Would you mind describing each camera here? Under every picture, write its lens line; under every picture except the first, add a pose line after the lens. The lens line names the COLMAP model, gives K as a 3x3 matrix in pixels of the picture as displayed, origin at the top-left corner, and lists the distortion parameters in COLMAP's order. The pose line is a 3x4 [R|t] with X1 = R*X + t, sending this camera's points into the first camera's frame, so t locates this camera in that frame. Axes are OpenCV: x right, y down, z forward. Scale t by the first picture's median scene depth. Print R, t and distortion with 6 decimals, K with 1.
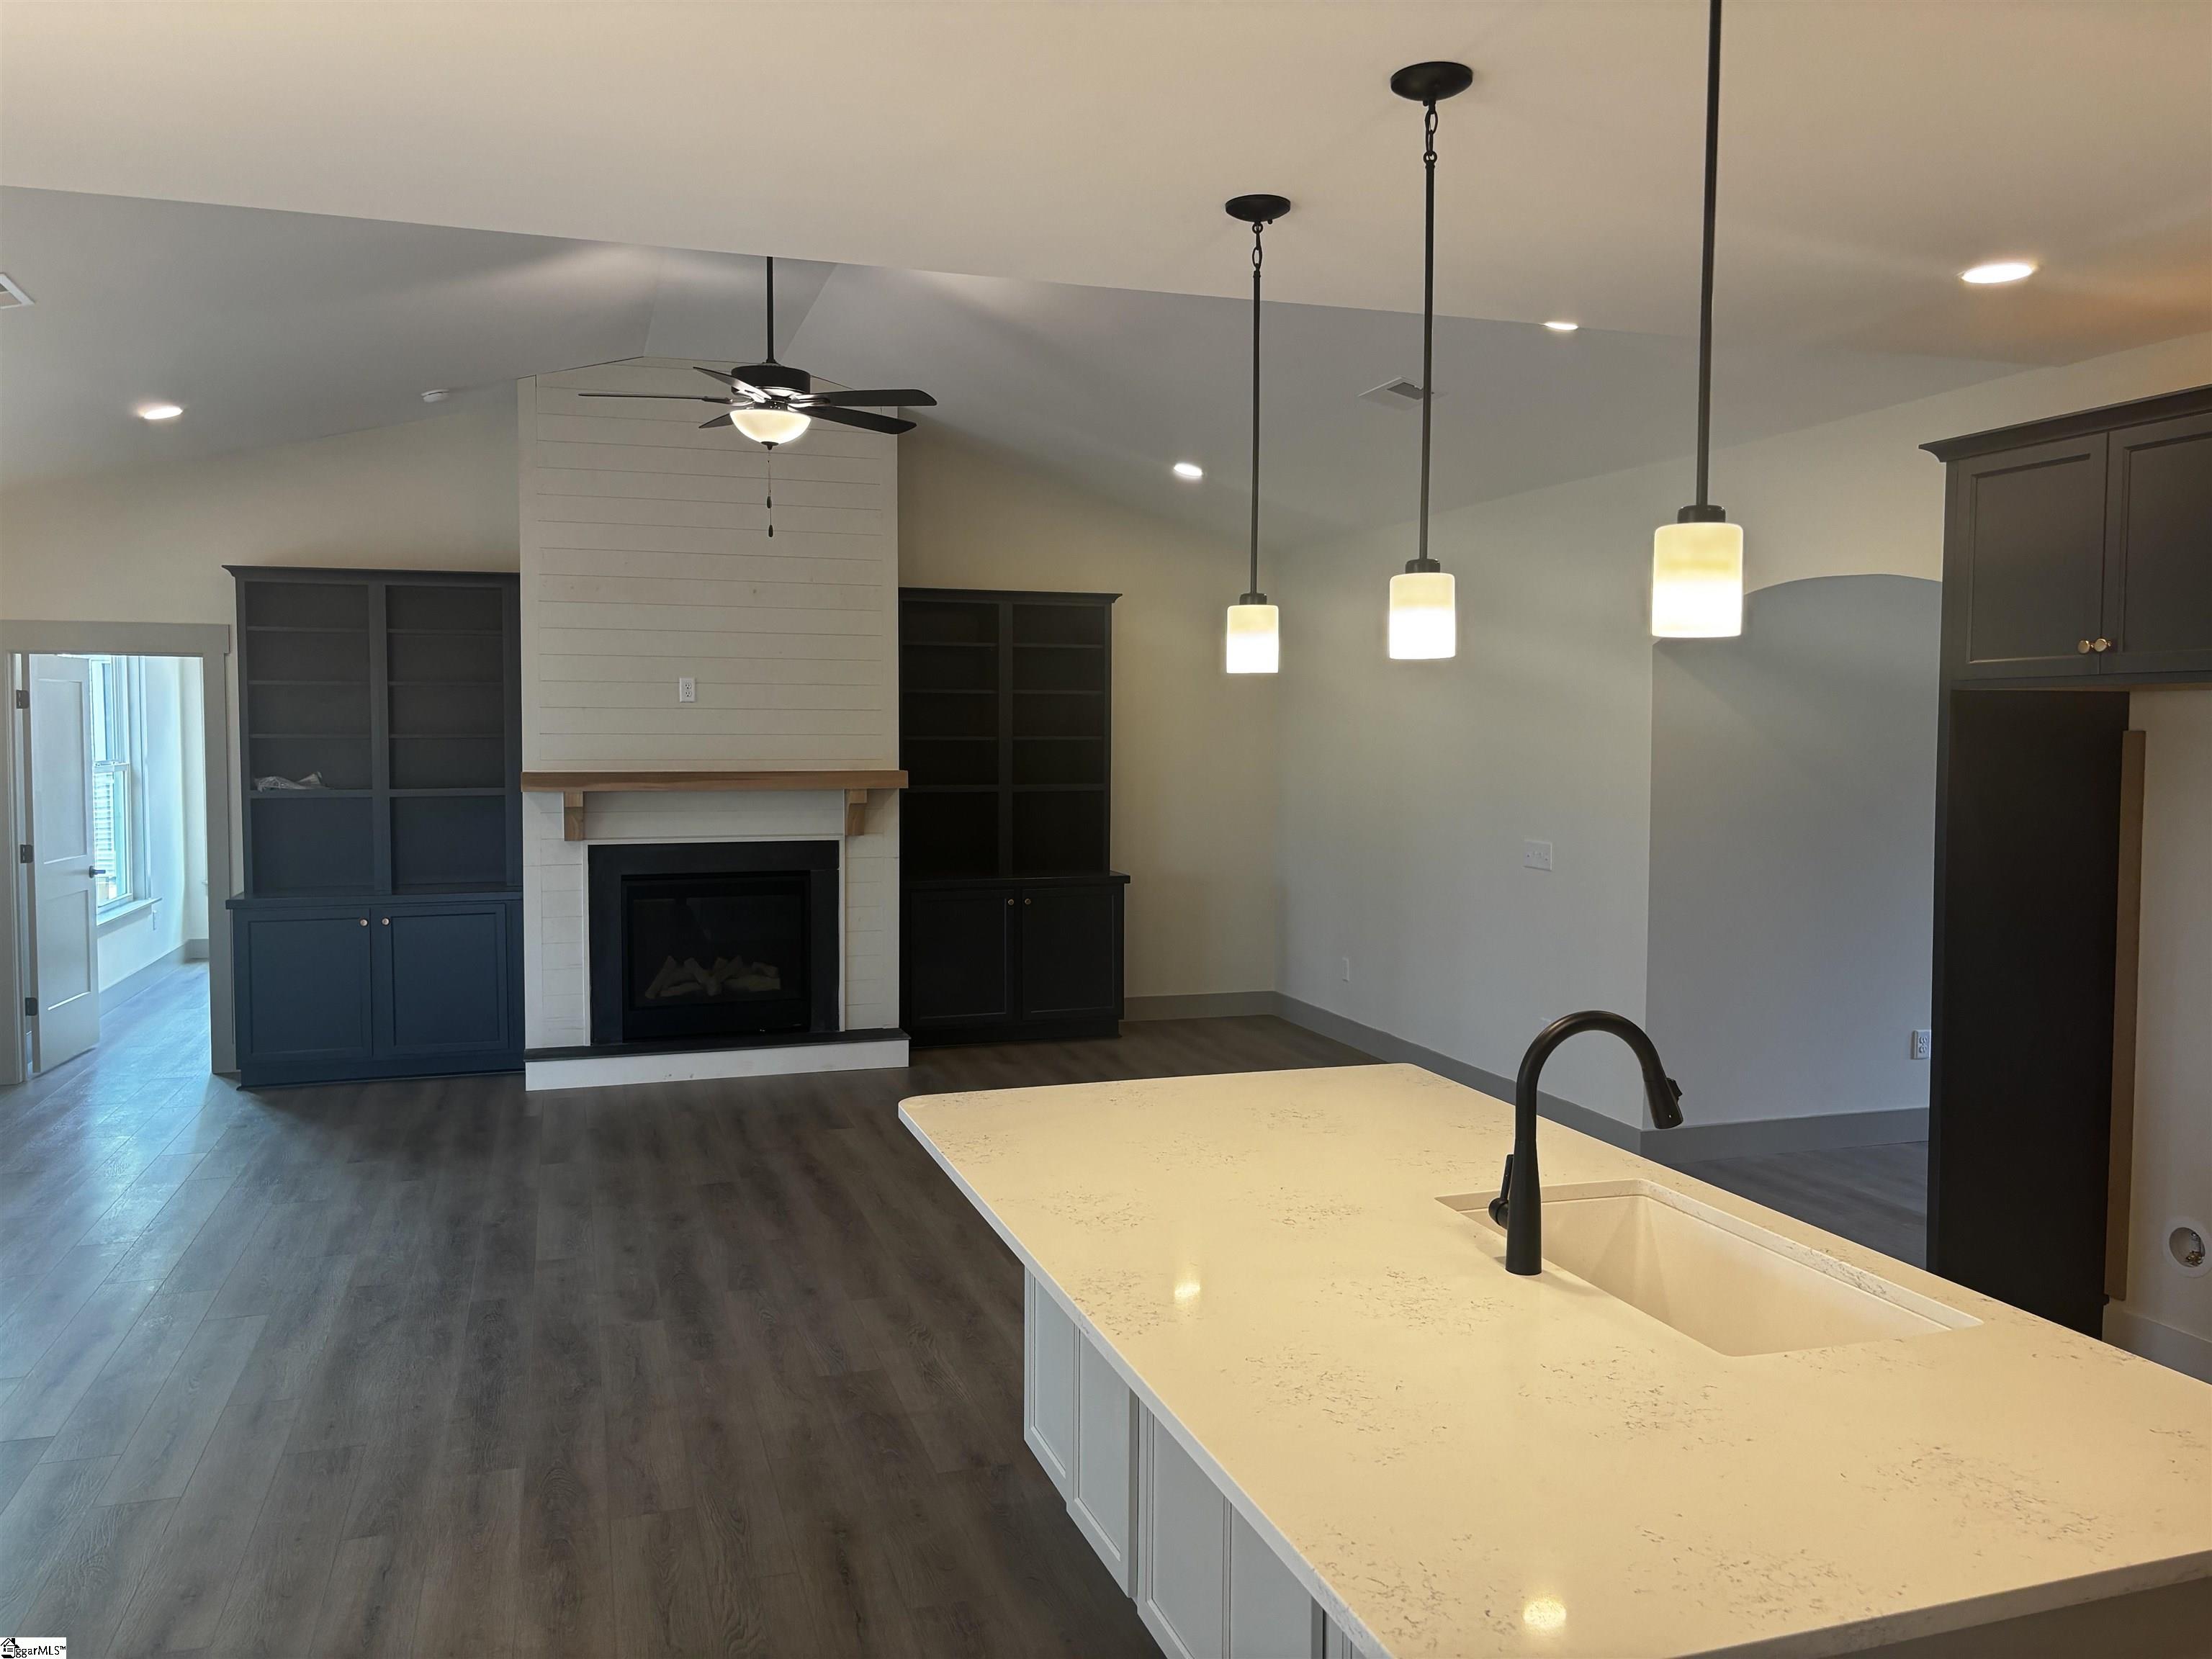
lens RADIAL K [[1676.9, 0, 1102.6], [0, 1676.9, 816.5], [0, 0, 1]] dist [0.048408, -0.056675]
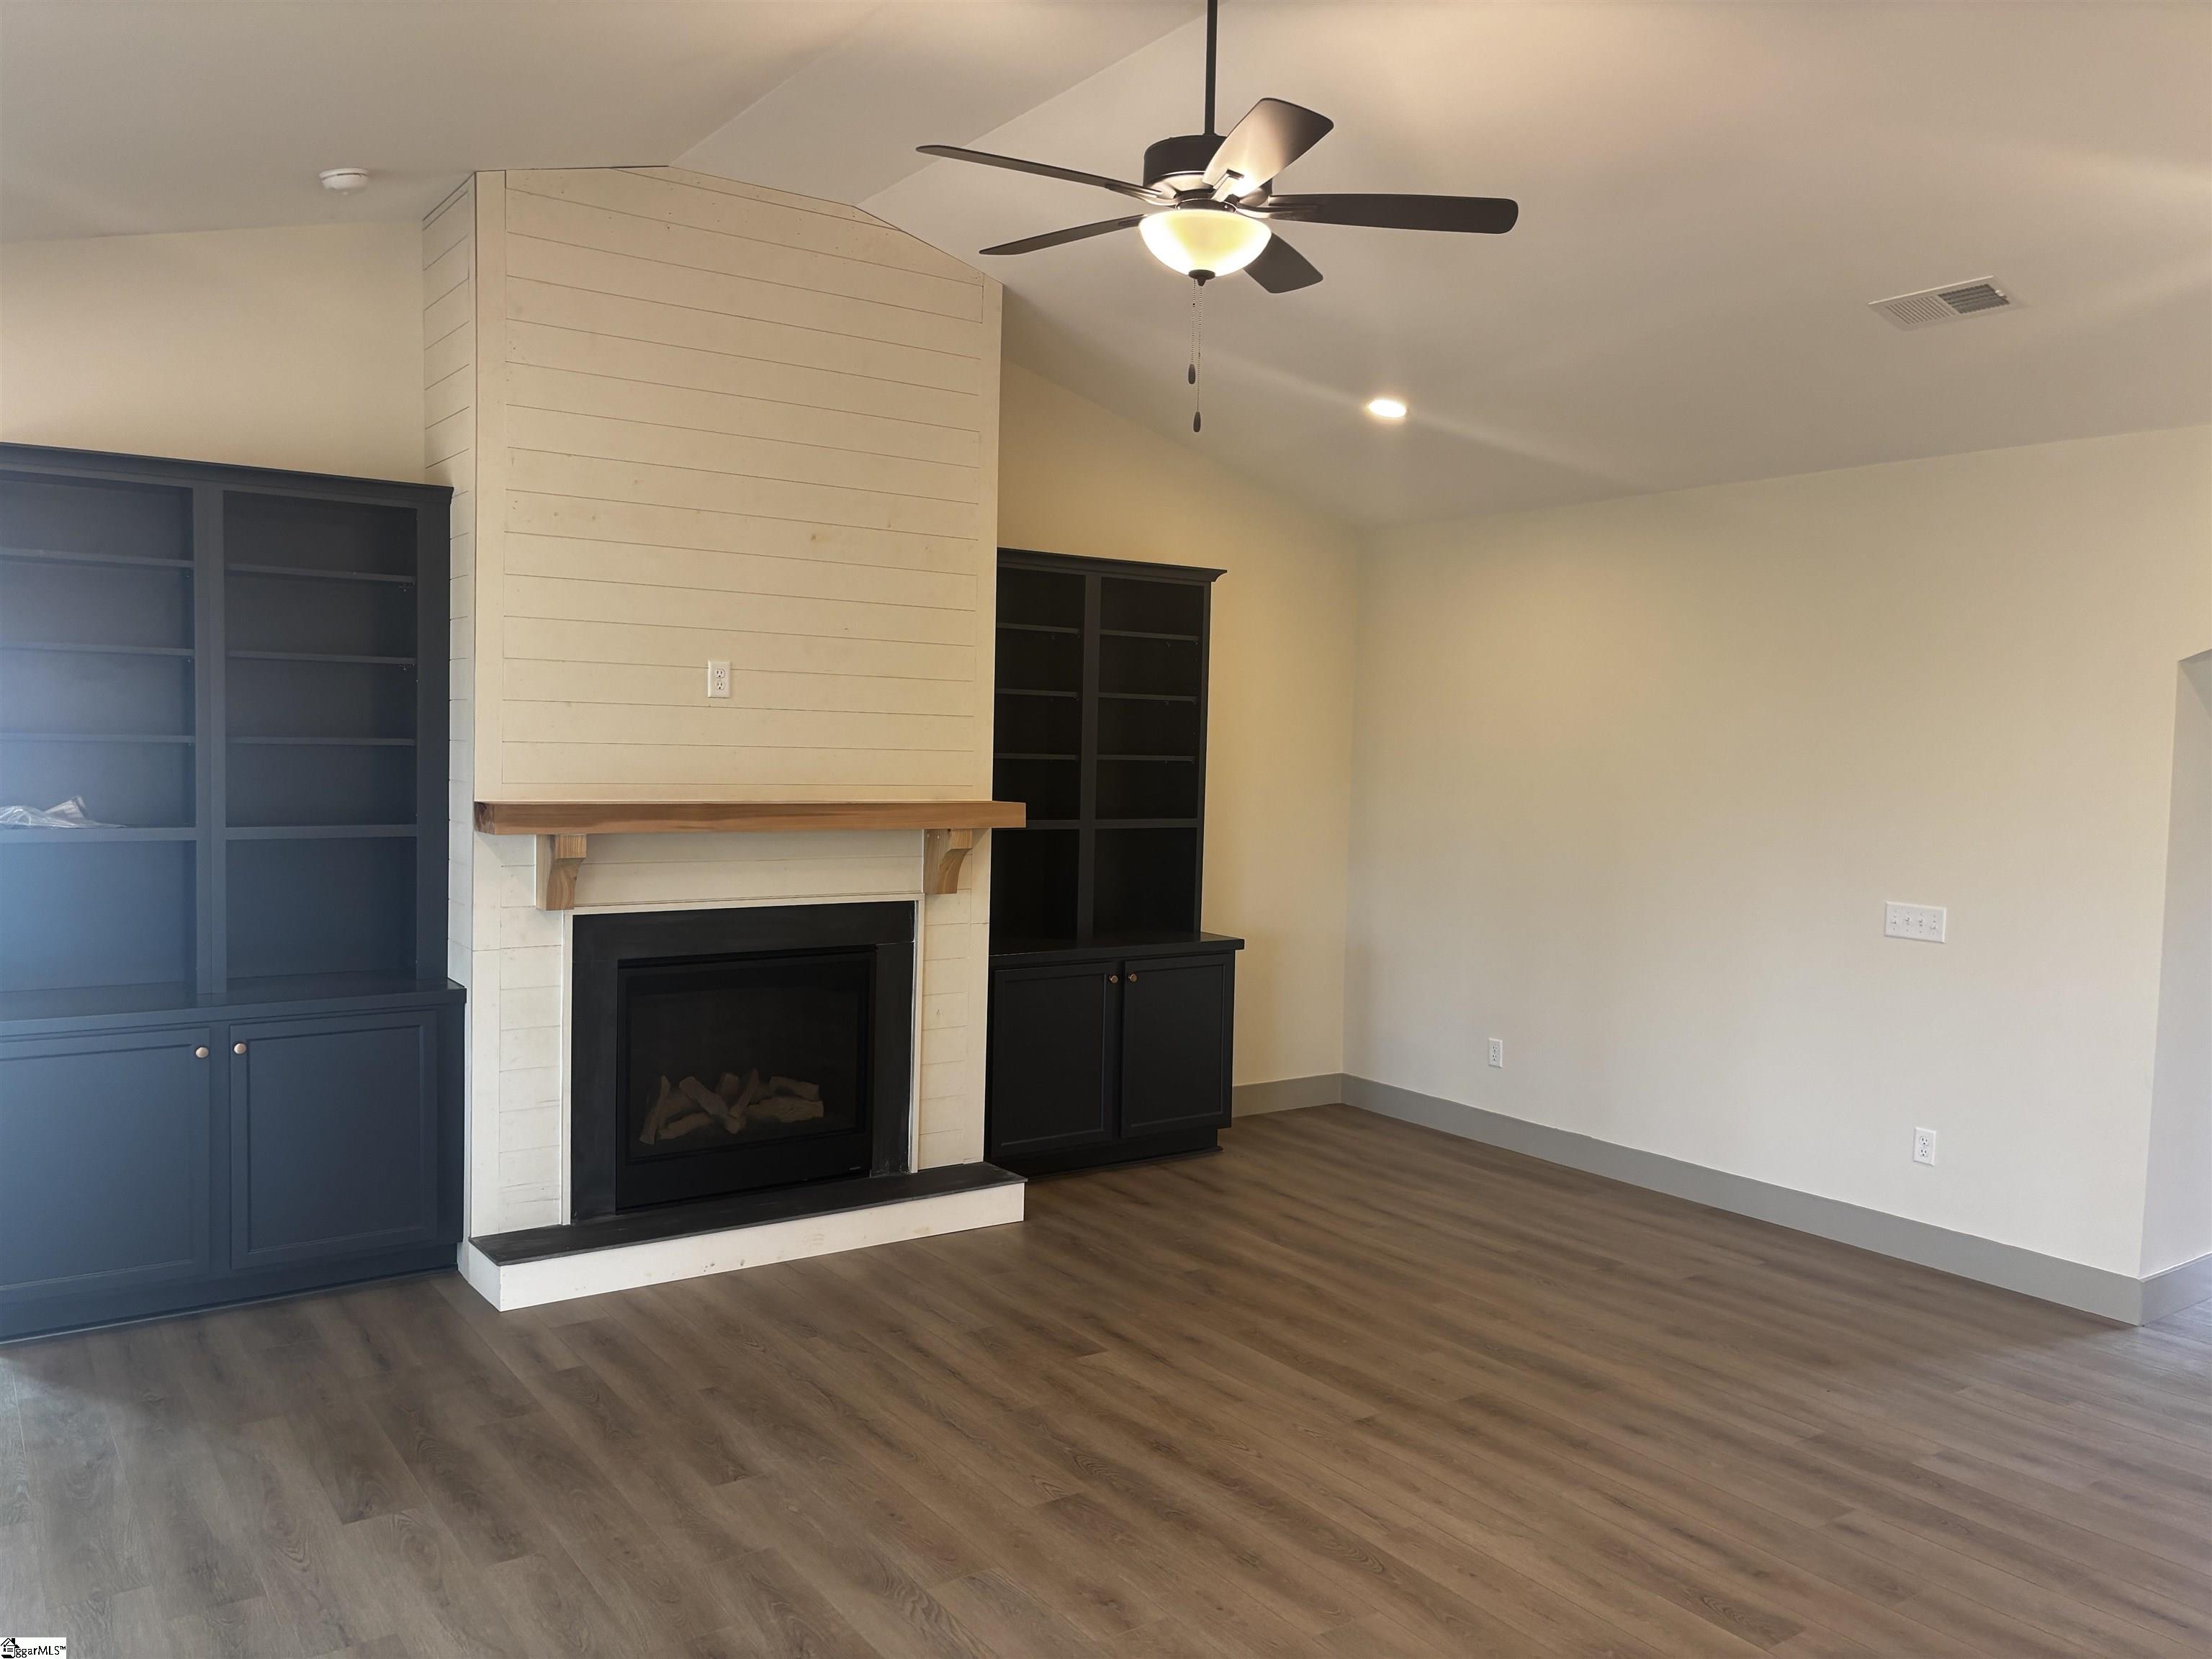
lens RADIAL K [[1676.9, 0, 1122.1], [0, 1676.9, 847.1], [0, 0, 1]] dist [0.048408, -0.056675]
pose [[0.952571, 0.000372, 0.304315, -0.296255], [-0.004739, 0.999896, 0.013614, -0.018717], [-0.304278, -0.014410, 0.952474, 0.316401]]
